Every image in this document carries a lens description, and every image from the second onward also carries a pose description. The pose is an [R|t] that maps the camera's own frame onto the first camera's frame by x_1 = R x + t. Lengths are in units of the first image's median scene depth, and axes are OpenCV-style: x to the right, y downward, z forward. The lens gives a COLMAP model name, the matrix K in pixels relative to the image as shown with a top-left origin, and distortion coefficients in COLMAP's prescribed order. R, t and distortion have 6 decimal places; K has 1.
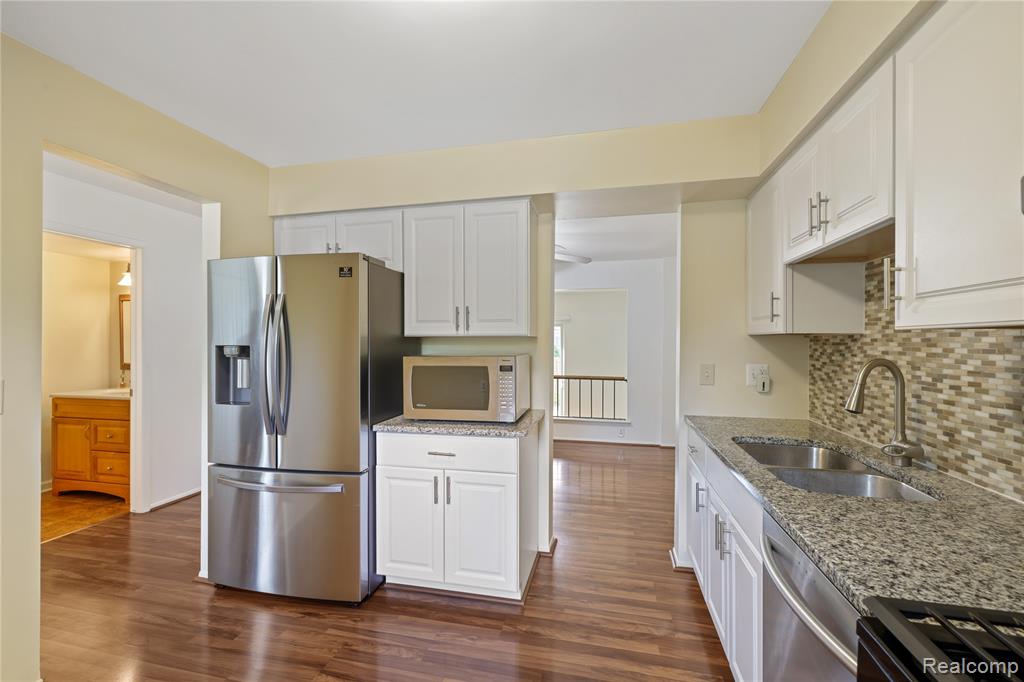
lens RADIAL K [[418.7, 0, 512.0], [0, 418.7, 341.0], [0, 0, 1]] dist [0.001280, 0.000040]
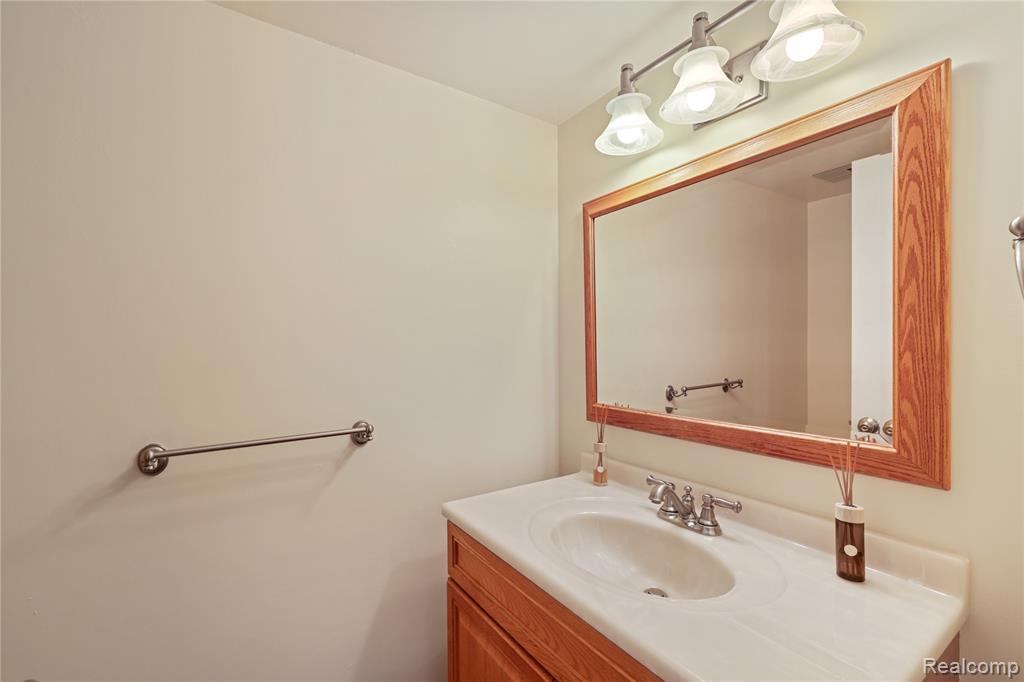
lens RADIAL K [[430.6, 0, 512.0], [0, 430.6, 341.0], [0, 0, 1]] dist [0.002633, 0.000427]
pose [[0.735248, 0.003454, -0.677789, -0.841636], [0.001288, 0.999978, 0.006494, 0.000527], [0.677797, -0.005648, 0.735227, 0.795261]]
